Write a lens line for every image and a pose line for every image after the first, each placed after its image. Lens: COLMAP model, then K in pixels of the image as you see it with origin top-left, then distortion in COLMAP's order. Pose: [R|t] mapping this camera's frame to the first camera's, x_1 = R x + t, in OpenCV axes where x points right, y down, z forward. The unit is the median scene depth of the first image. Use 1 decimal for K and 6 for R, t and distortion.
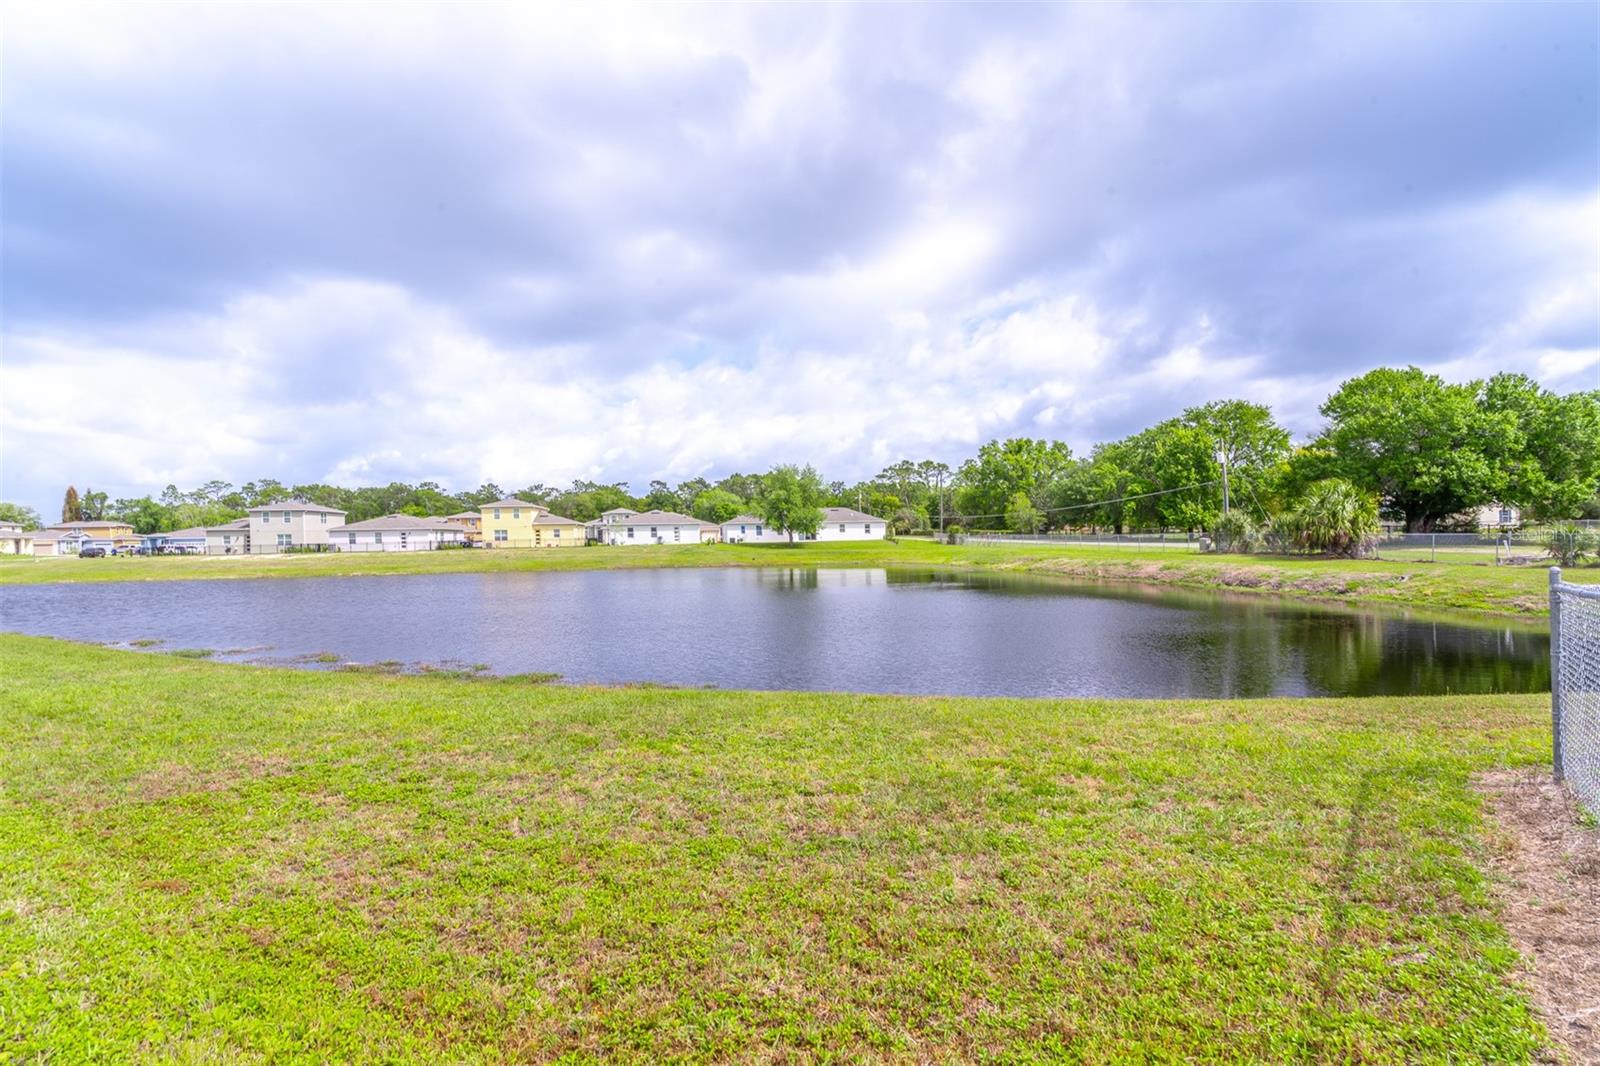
lens RADIAL K [[769.9, 0, 799.7], [0, 769.9, 534.5], [0, 0, 1]] dist [0.003393, 0.000854]
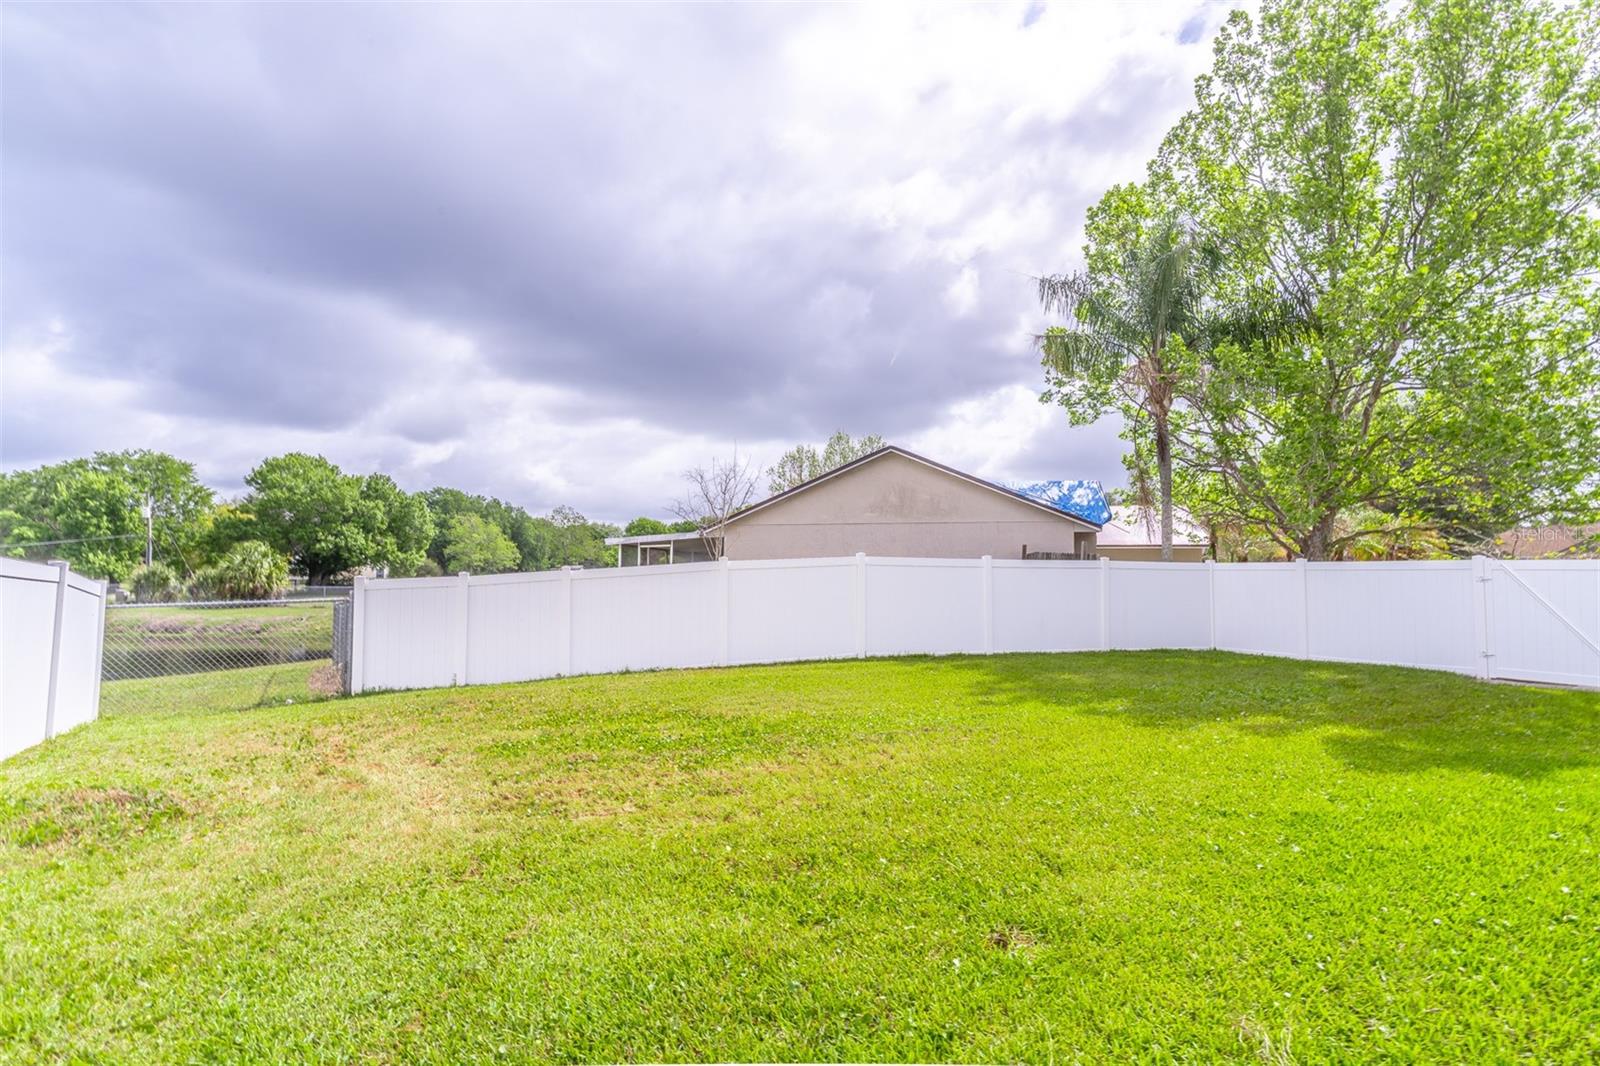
lens RADIAL K [[769.9, 0, 795.0], [0, 769.9, 533.0], [0, 0, 1]] dist [0.003393, 0.000854]
pose [[0.338925, 0.071359, 0.938103, -0.086338], [-0.006664, 0.997276, -0.073452, -0.000490], [-0.940790, 0.018643, 0.338477, -0.115029]]
